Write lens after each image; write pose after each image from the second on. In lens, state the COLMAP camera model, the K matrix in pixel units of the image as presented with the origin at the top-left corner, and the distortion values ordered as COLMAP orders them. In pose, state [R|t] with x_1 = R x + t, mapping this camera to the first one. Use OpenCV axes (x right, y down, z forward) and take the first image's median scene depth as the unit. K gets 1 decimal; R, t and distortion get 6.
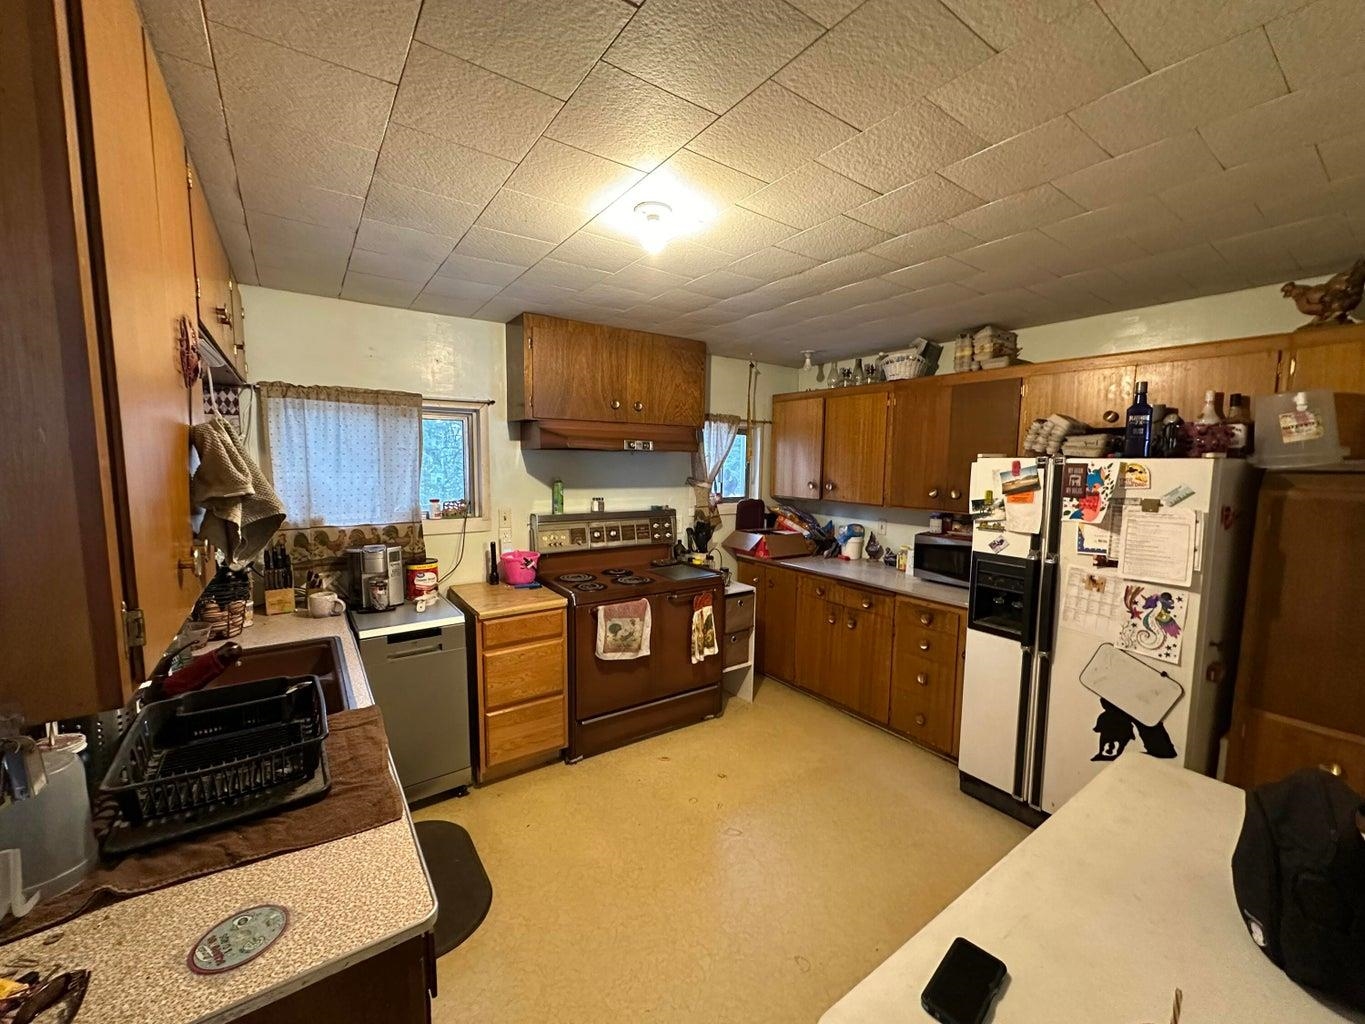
lens RADIAL K [[541.0, 0, 681.7], [0, 541.0, 511.3], [0, 0, 1]] dist [0.000329, -0.000317]
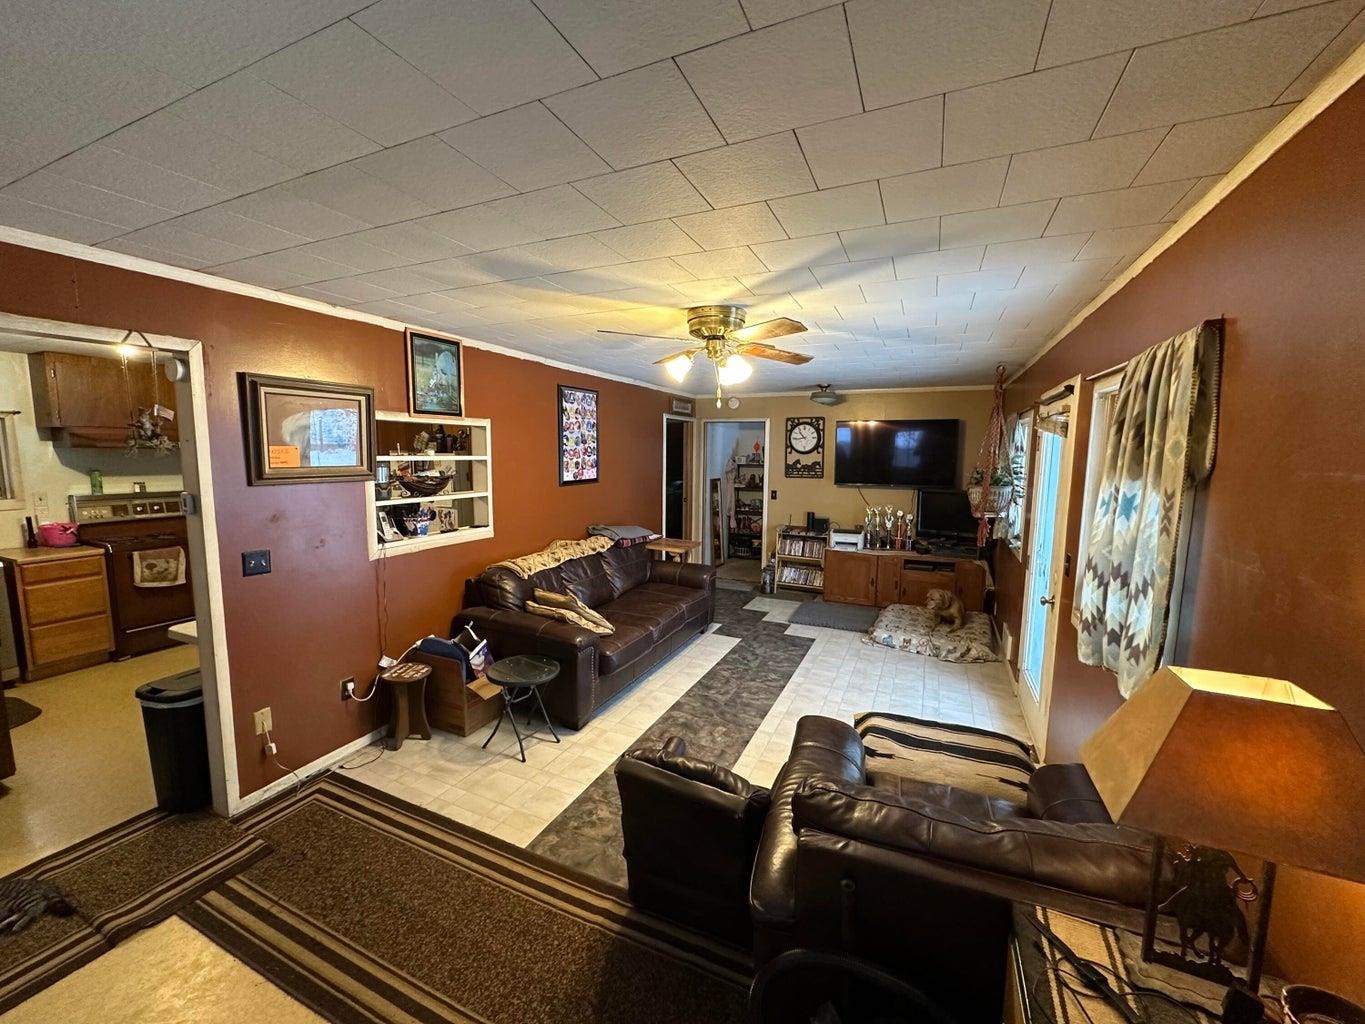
lens RADIAL K [[541.0, 0, 683.7], [0, 541.0, 513.6], [0, 0, 1]] dist [0.000329, -0.000317]
pose [[0.862017, -0.061489, 0.503137, 0.384599], [0.050215, 0.998091, 0.035944, 0.083779], [-0.504387, -0.005719, 0.863459, -0.996489]]
